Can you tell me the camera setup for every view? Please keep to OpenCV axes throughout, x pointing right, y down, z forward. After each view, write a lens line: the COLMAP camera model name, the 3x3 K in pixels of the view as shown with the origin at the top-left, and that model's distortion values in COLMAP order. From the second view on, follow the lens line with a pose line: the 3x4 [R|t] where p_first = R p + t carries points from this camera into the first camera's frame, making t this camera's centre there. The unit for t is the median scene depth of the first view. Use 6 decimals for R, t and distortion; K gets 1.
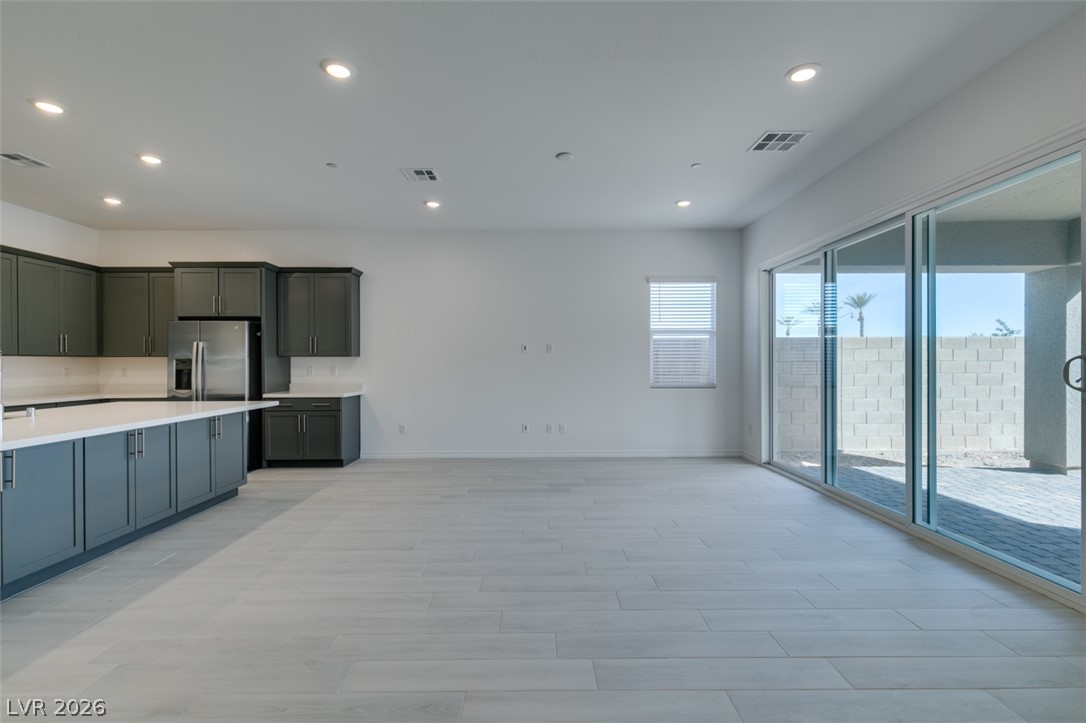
lens RADIAL K [[486.1, 0, 538.7], [0, 486.1, 365.3], [0, 0, 1]] dist [0.000880, -0.000267]
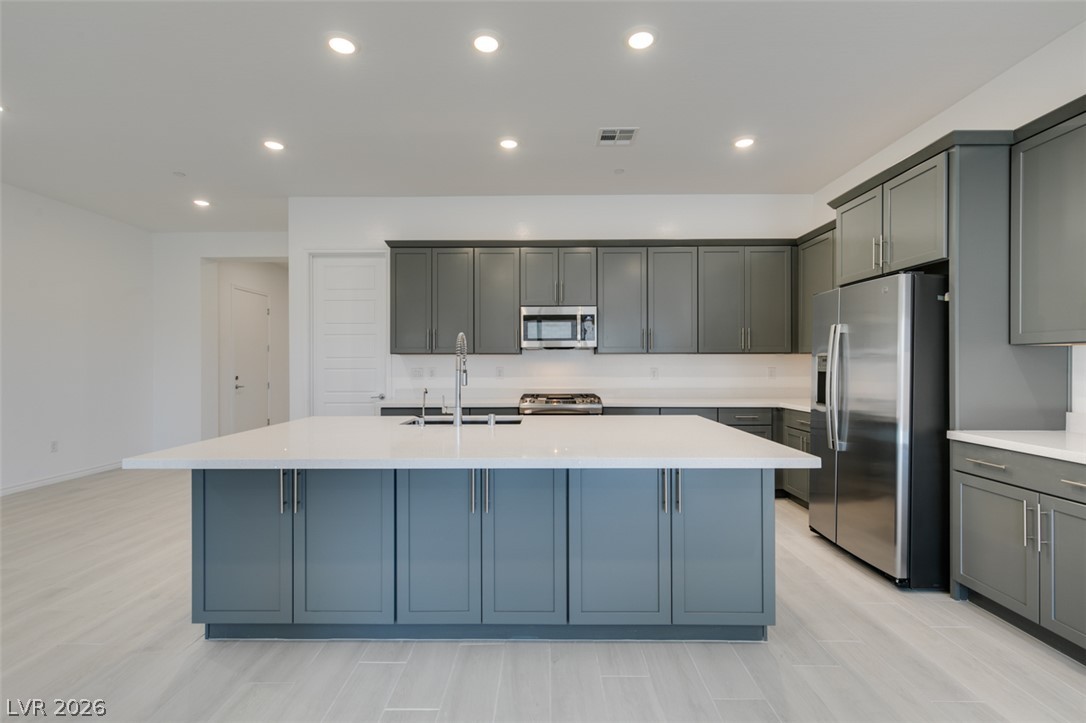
lens RADIAL K [[486.1, 0, 544.1], [0, 486.1, 364.8], [0, 0, 1]] dist [0.000880, -0.000267]
pose [[-0.017534, 0.006155, -0.999827, -0.113264], [-0.002940, 0.999976, 0.006207, -0.002882], [0.999842, 0.003049, -0.017515, 0.633221]]
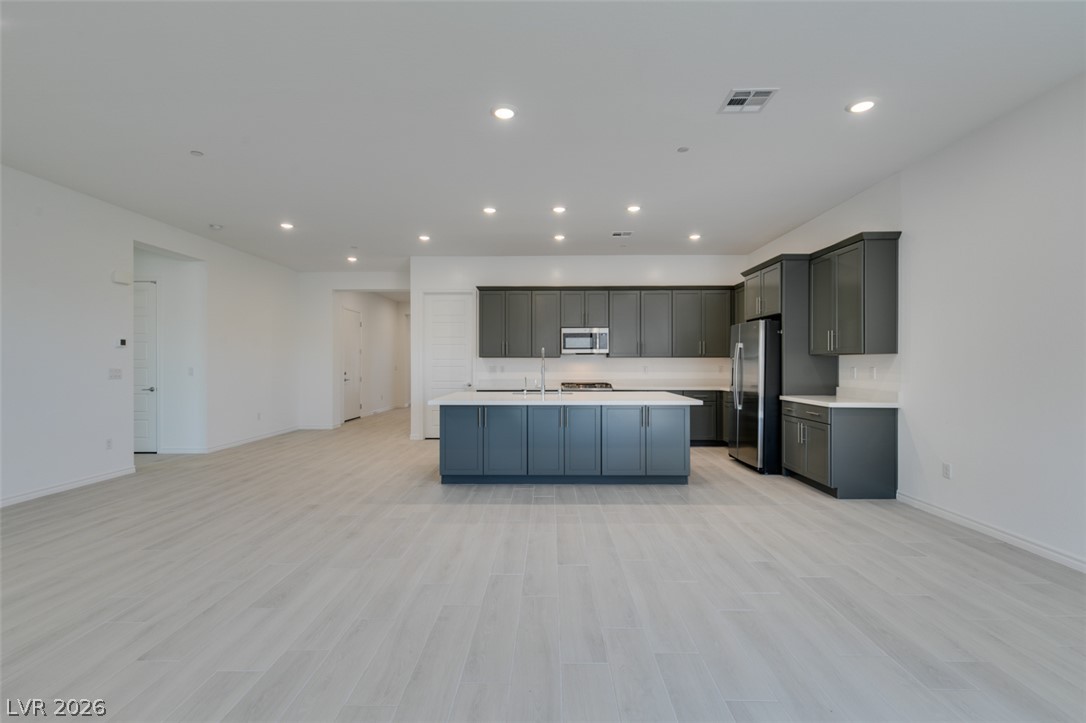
lens RADIAL K [[486.1, 0, 543.9], [0, 486.1, 365.6], [0, 0, 1]] dist [0.000880, -0.000267]
pose [[-0.021261, 0.008568, -0.999737, 0.378653], [-0.004256, 0.999953, 0.008660, -0.004936], [0.999765, 0.004439, -0.021224, 0.561126]]
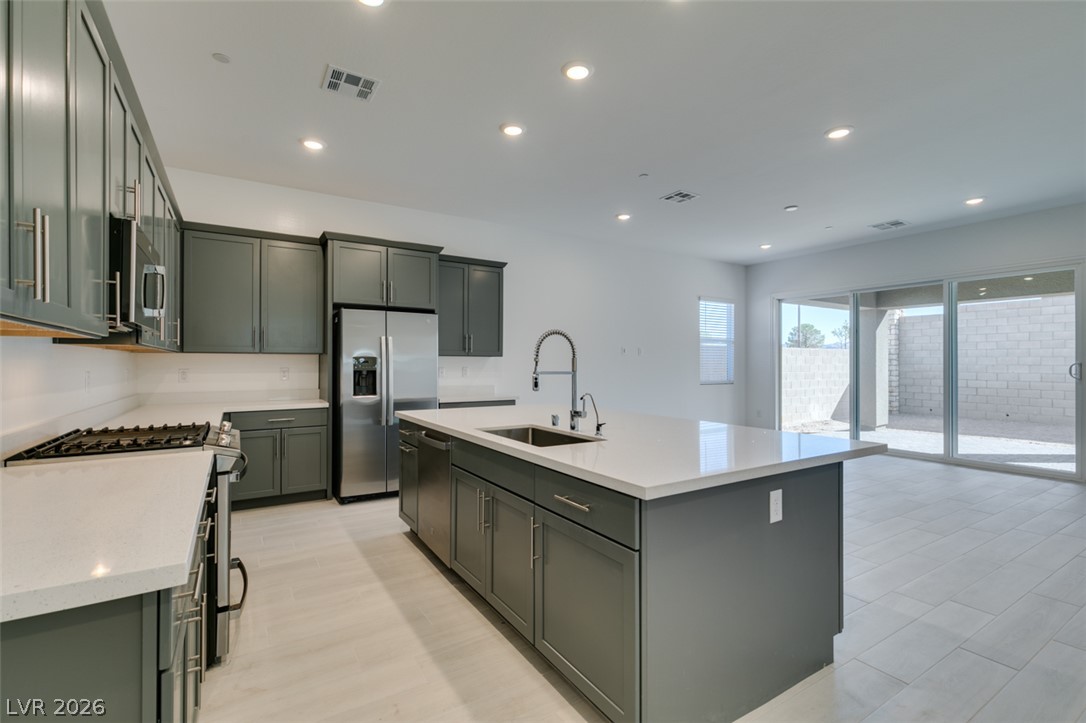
lens RADIAL K [[486.1, 0, 540.3], [0, 486.1, 359.5], [0, 0, 1]] dist [0.000880, -0.000267]
pose [[0.853242, 0.009008, 0.521438, -0.862422], [-0.002162, 0.999903, -0.013736, 0.000646], [-0.521511, 0.010593, 0.853179, 0.160877]]
